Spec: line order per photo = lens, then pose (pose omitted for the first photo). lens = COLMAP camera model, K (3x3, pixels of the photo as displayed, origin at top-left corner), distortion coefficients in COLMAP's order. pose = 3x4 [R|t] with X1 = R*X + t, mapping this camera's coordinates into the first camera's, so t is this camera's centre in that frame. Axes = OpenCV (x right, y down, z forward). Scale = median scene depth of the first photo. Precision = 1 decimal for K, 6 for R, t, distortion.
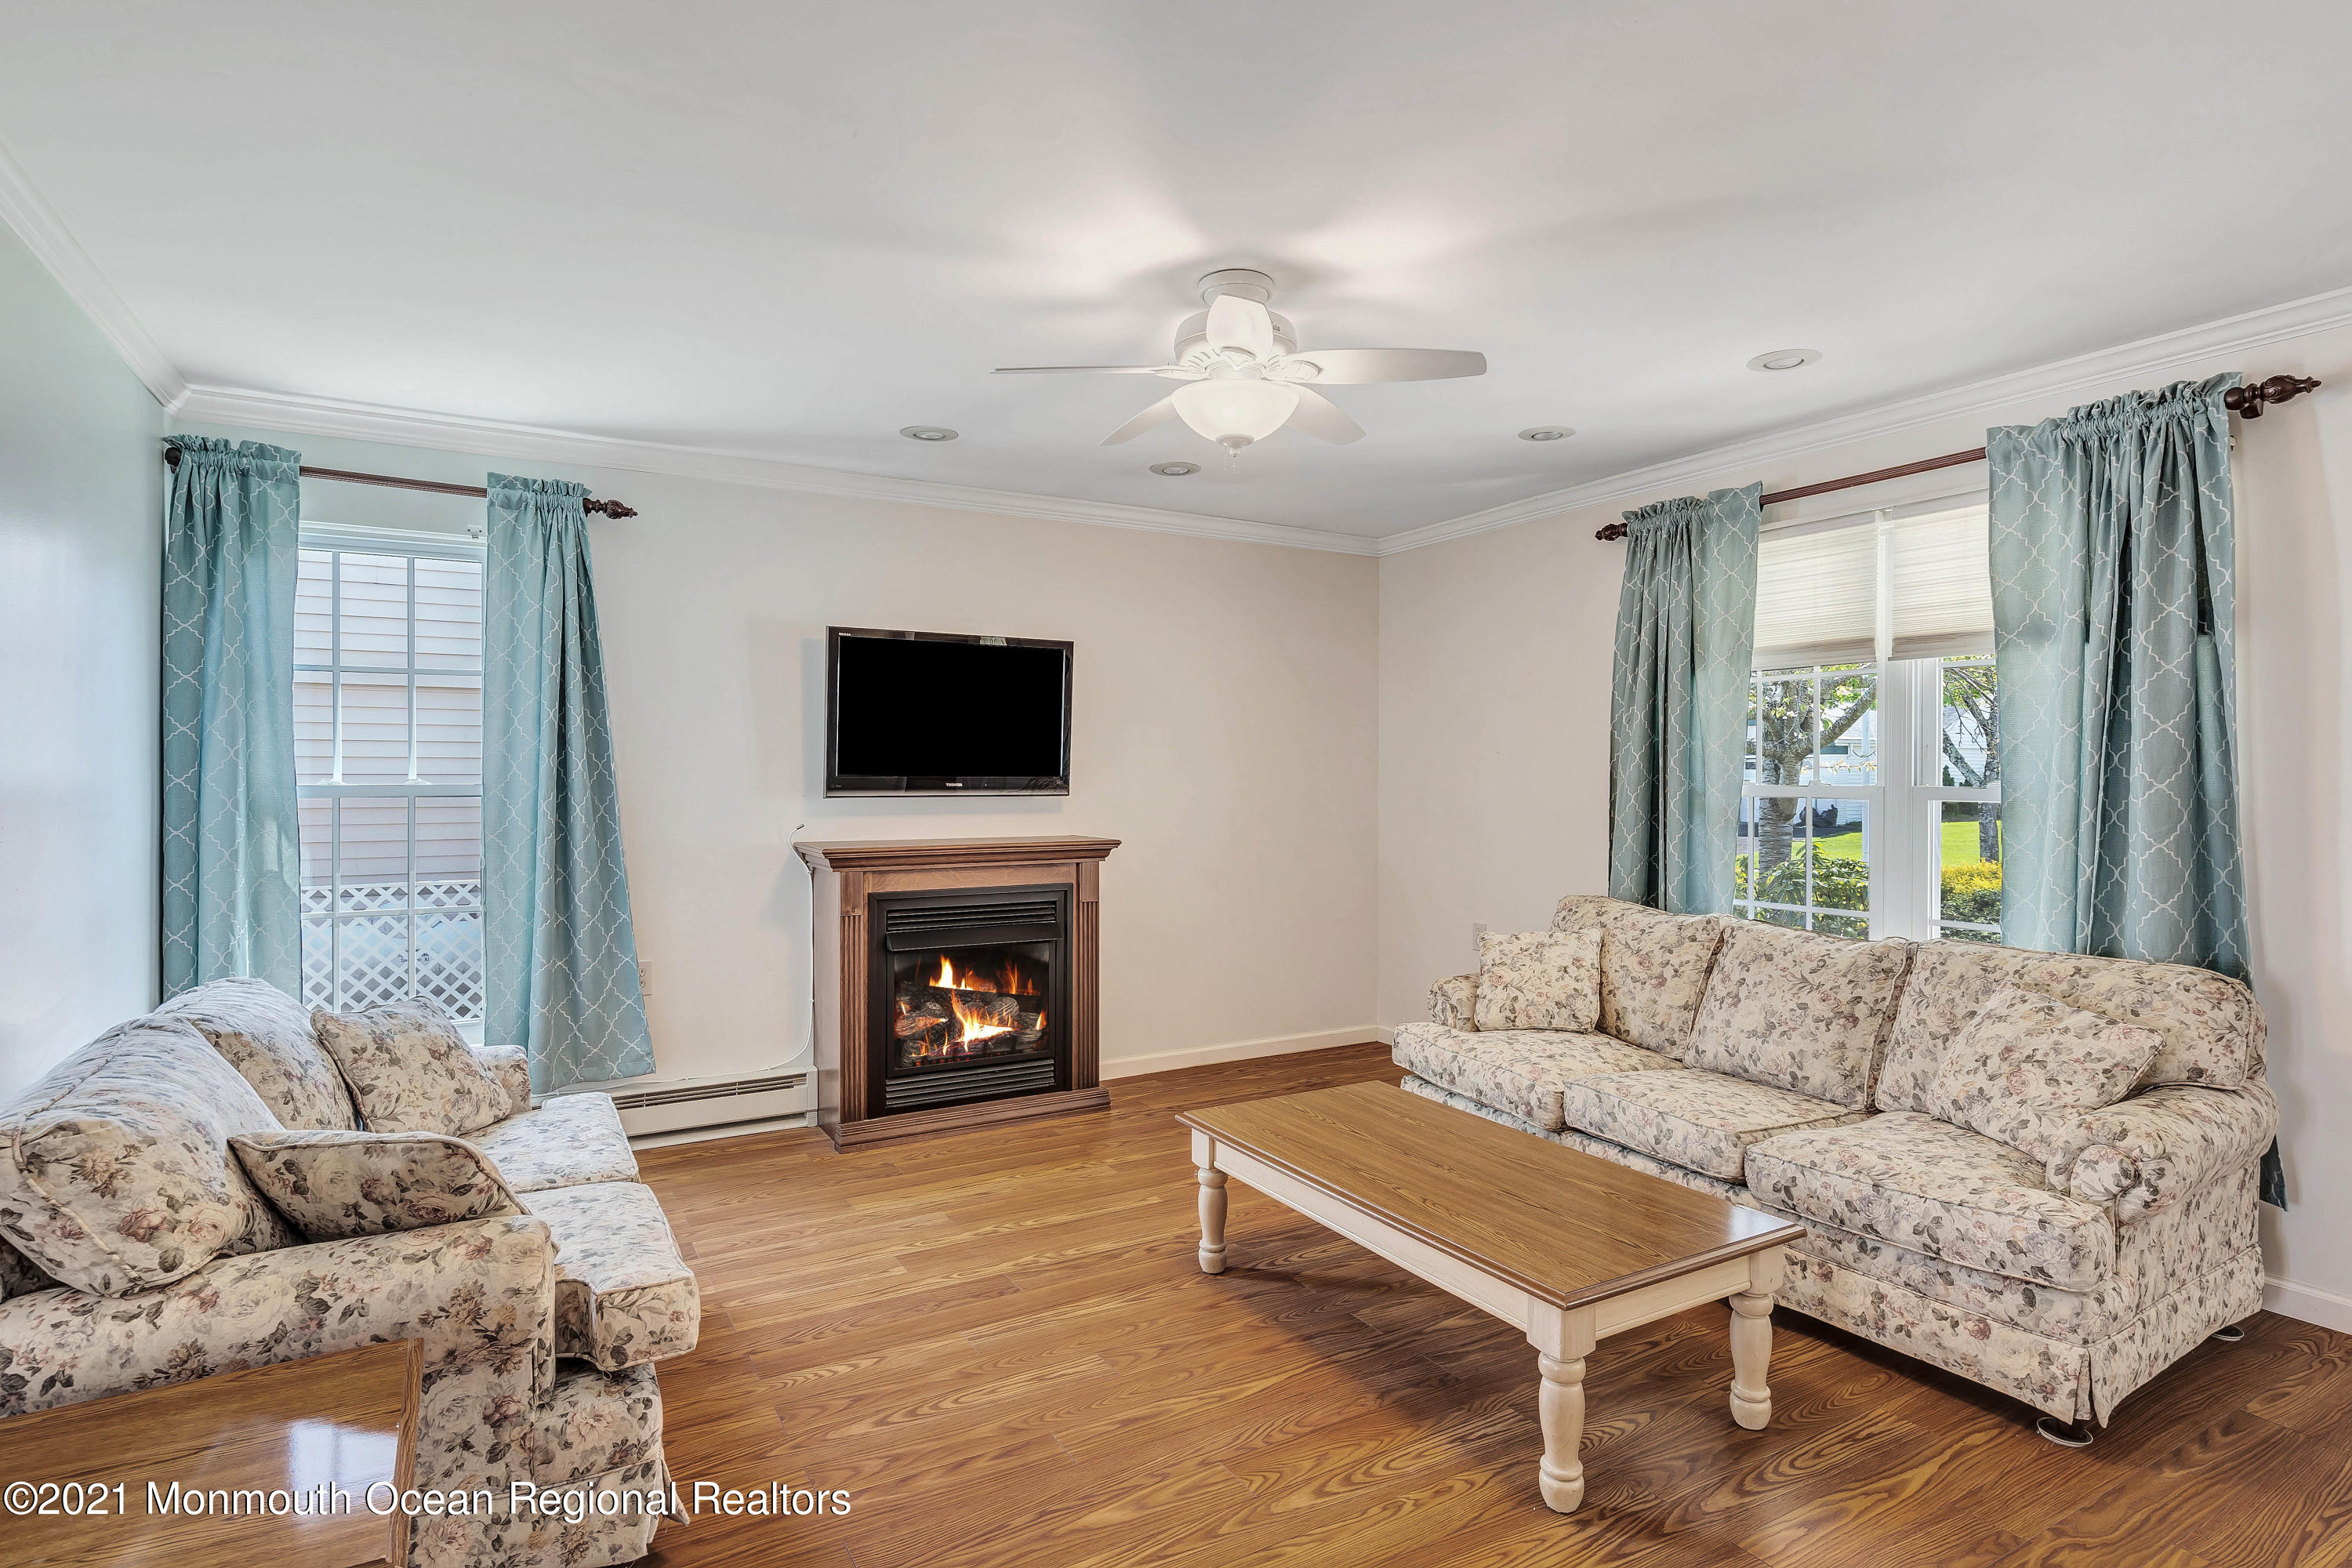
lens RADIAL K [[1204.1, 0, 1176.7], [0, 1204.1, 781.4], [0, 0, 1]] dist [-0.004630, 0.003377]
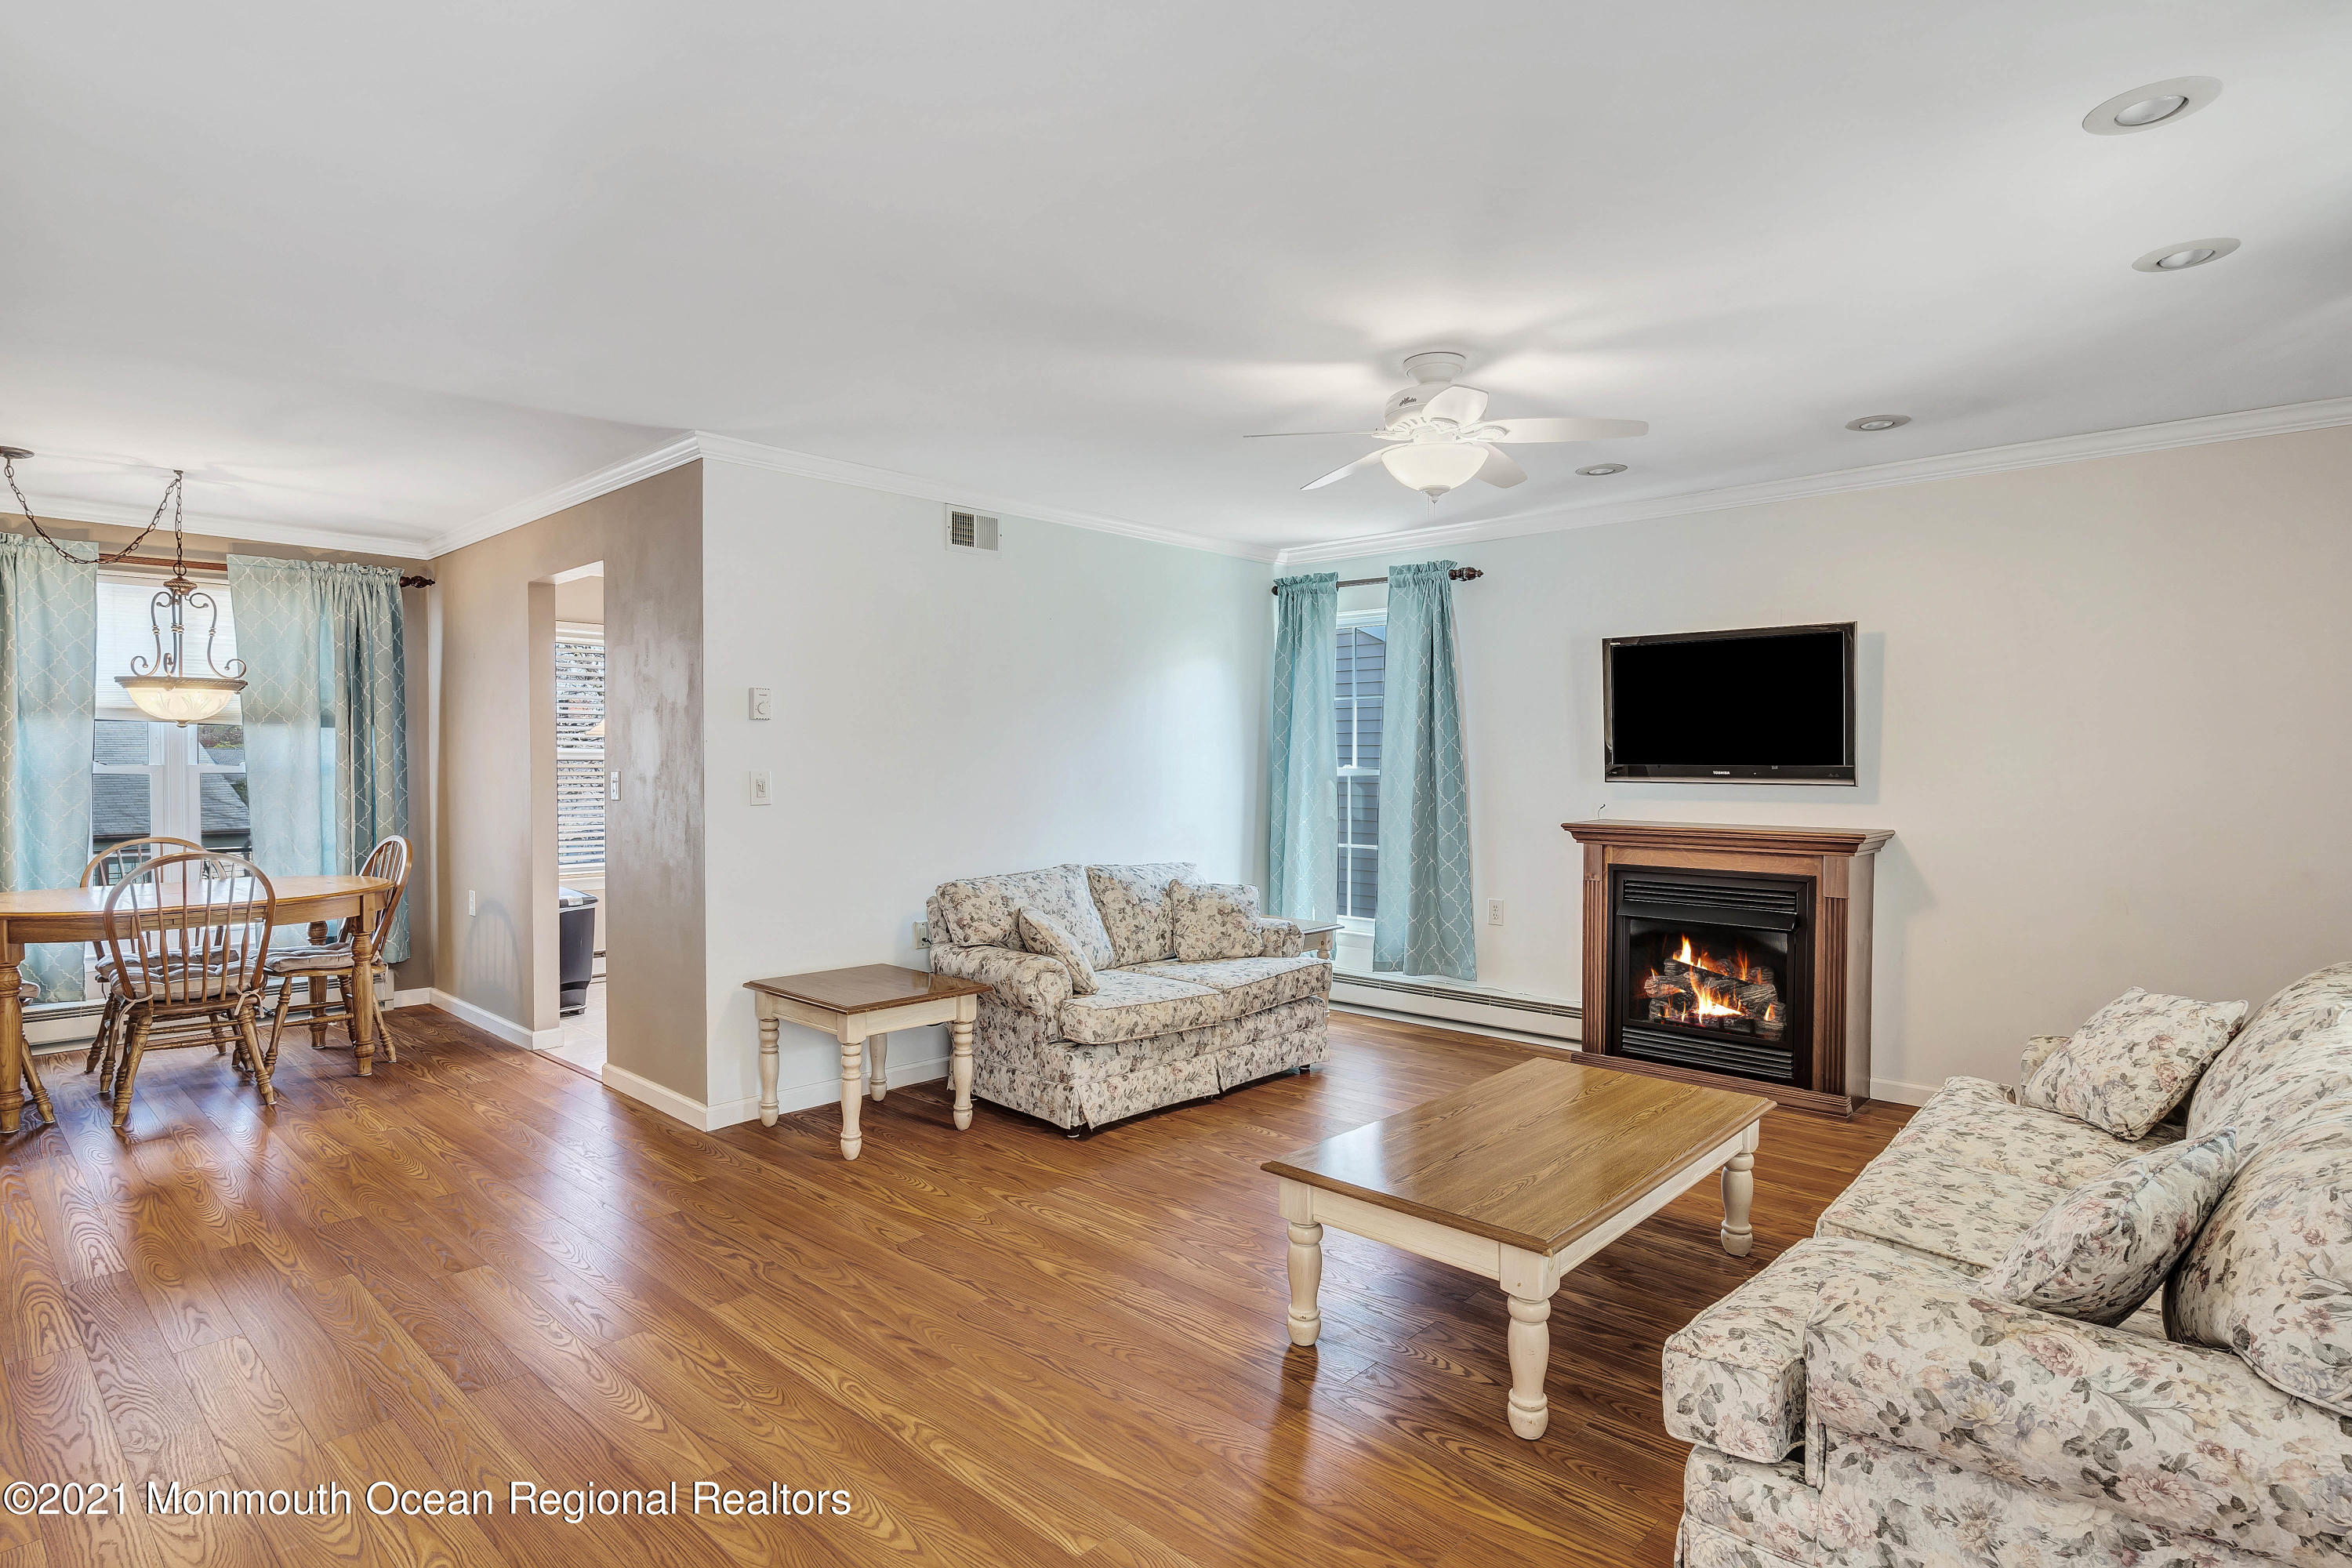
lens RADIAL K [[1204.1, 0, 1171.5], [0, 1204.1, 778.8], [0, 0, 1]] dist [-0.004630, 0.003377]
pose [[0.293816, 0.014973, -0.955745, 0.862712], [-0.009444, 0.999874, 0.012761, -0.001584], [0.955815, 0.005277, 0.293921, 0.288370]]
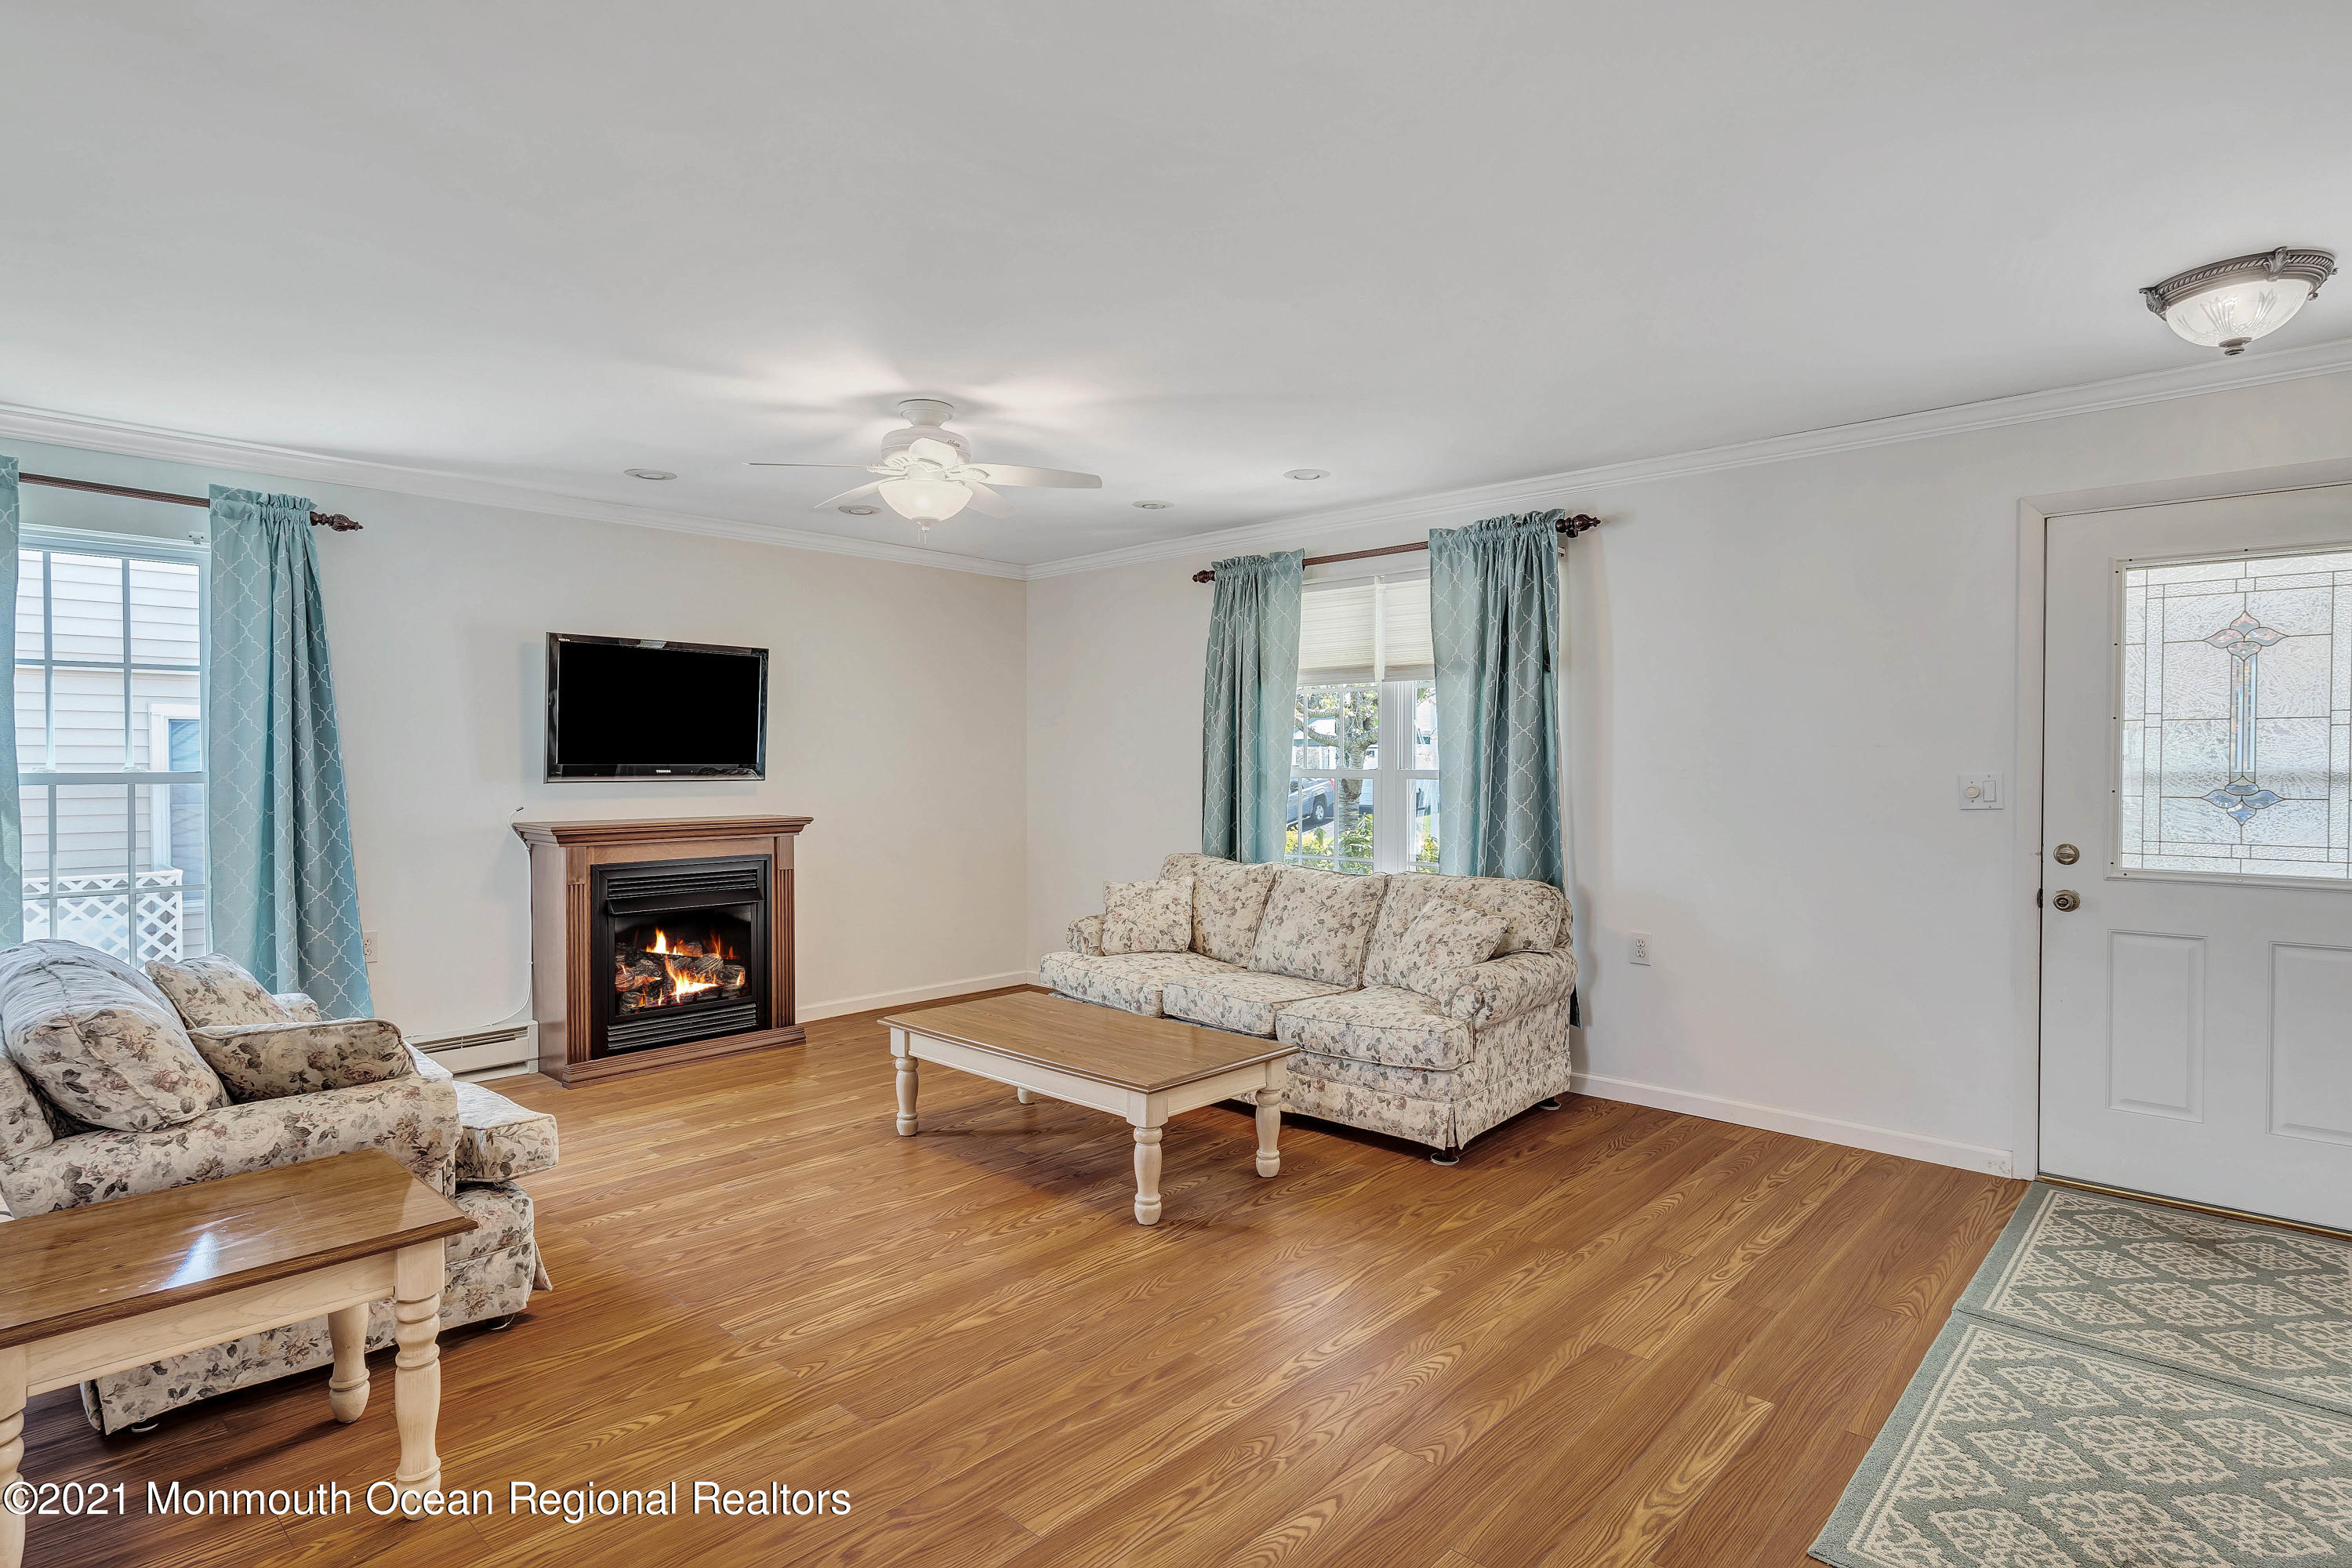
lens RADIAL K [[1204.1, 0, 1170.5], [0, 1204.1, 782.2], [0, 0, 1]] dist [-0.004630, 0.003377]
pose [[0.958994, -0.006148, 0.283359, -0.057144], [0.003361, 0.999941, 0.010318, 0.003542], [-0.283406, -0.008943, 0.958958, -0.307294]]
